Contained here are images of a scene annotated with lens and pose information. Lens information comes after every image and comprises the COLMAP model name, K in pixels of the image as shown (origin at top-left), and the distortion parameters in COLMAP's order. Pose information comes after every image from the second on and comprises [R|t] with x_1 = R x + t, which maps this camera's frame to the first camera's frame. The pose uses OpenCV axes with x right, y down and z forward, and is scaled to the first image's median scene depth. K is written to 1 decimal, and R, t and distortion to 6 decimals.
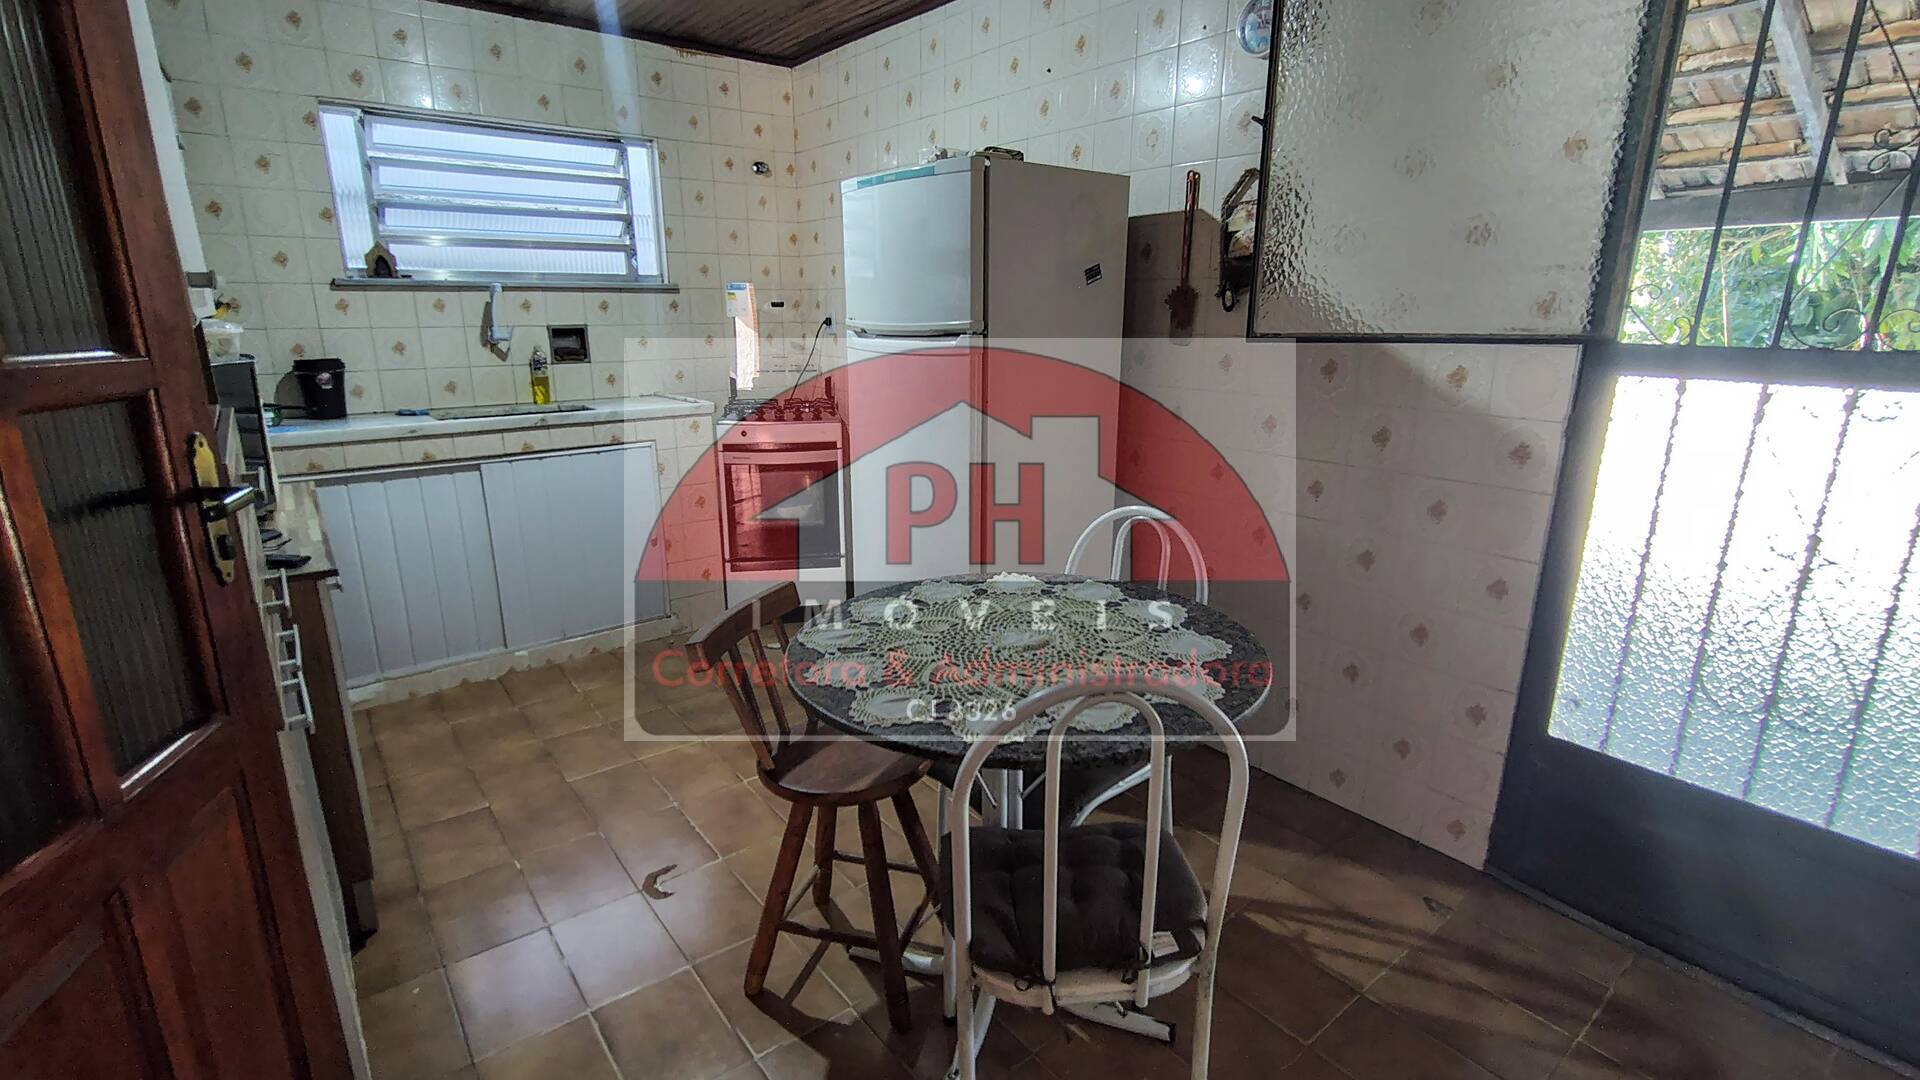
lens RADIAL K [[875.6, 0, 957.0], [0, 875.6, 542.9], [0, 0, 1]] dist [0.001732, 0.000505]
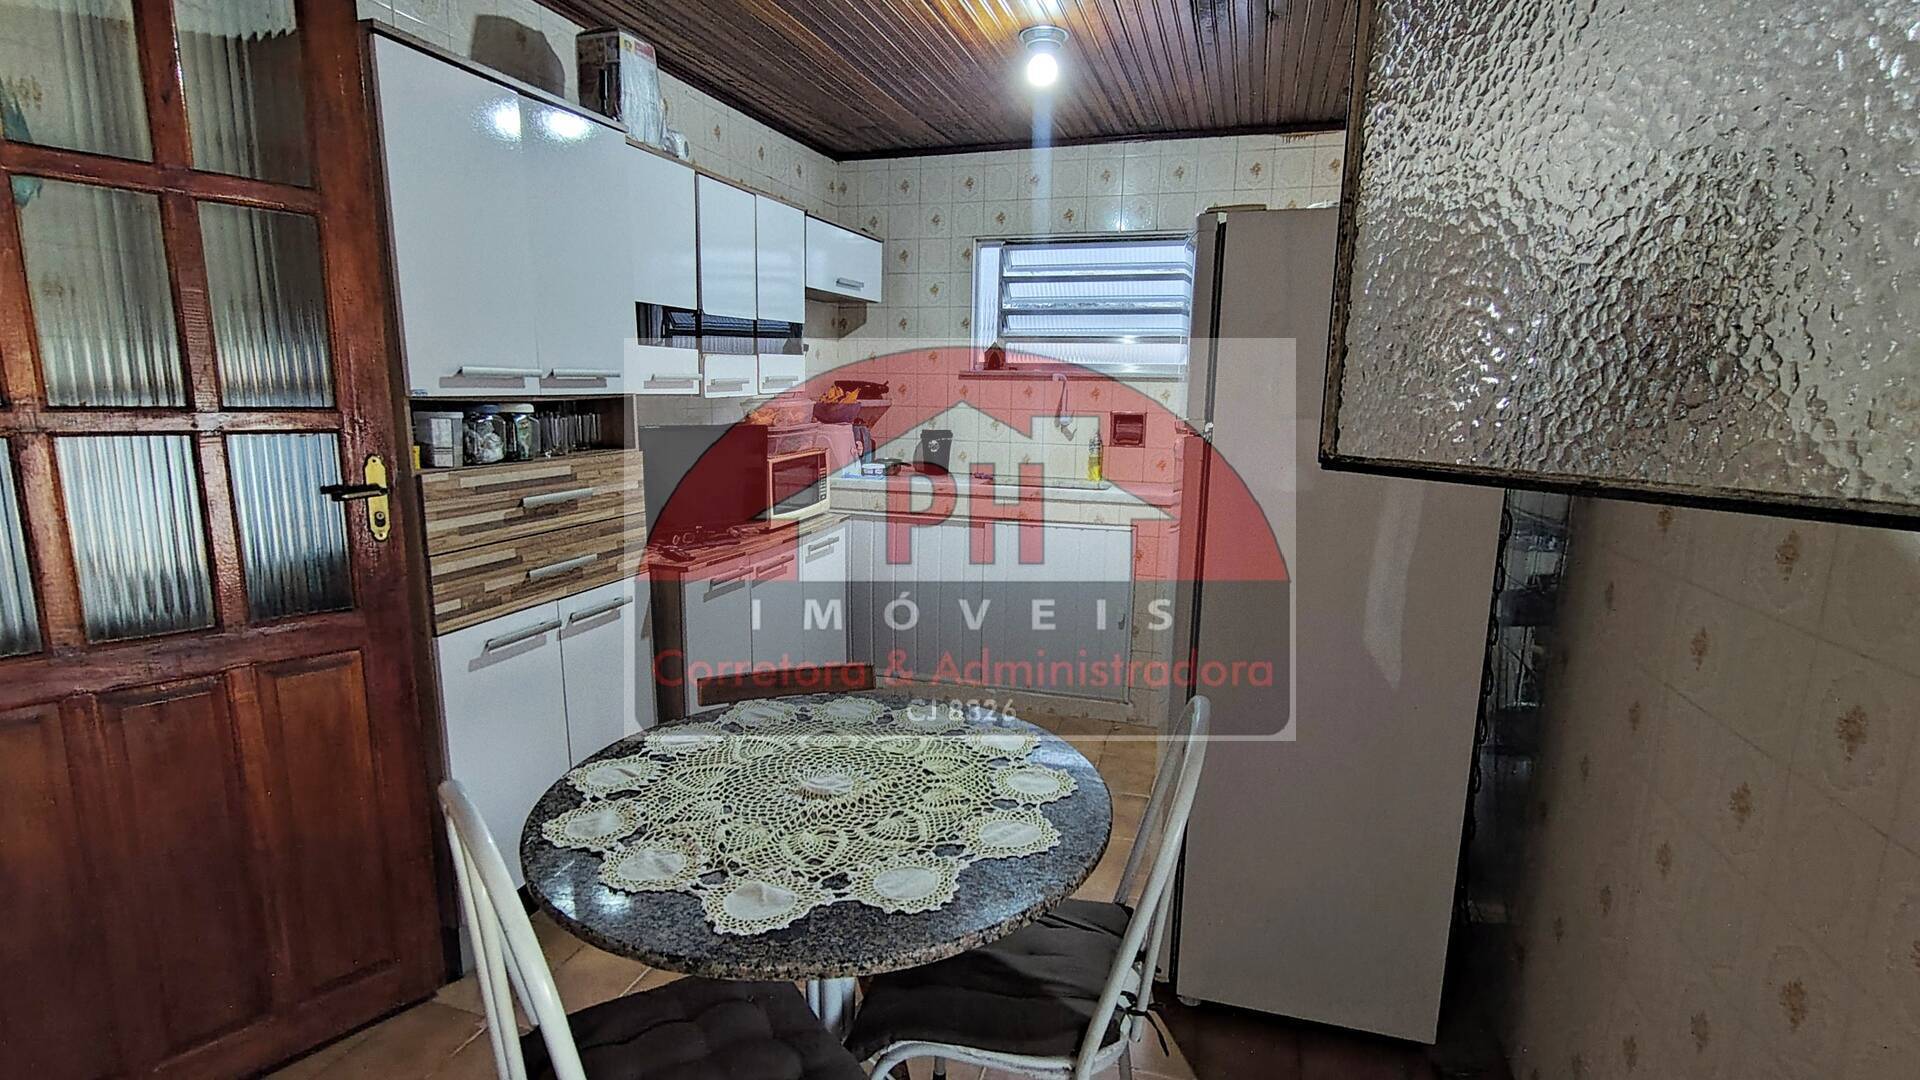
lens RADIAL K [[875.6, 0, 963.2], [0, 875.6, 533.4], [0, 0, 1]] dist [0.001732, 0.000505]
pose [[0.563595, 0.142452, -0.813676, 0.379796], [-0.234603, 0.972061, 0.007683, -0.074817], [0.792037, 0.186561, 0.581268, 0.284182]]
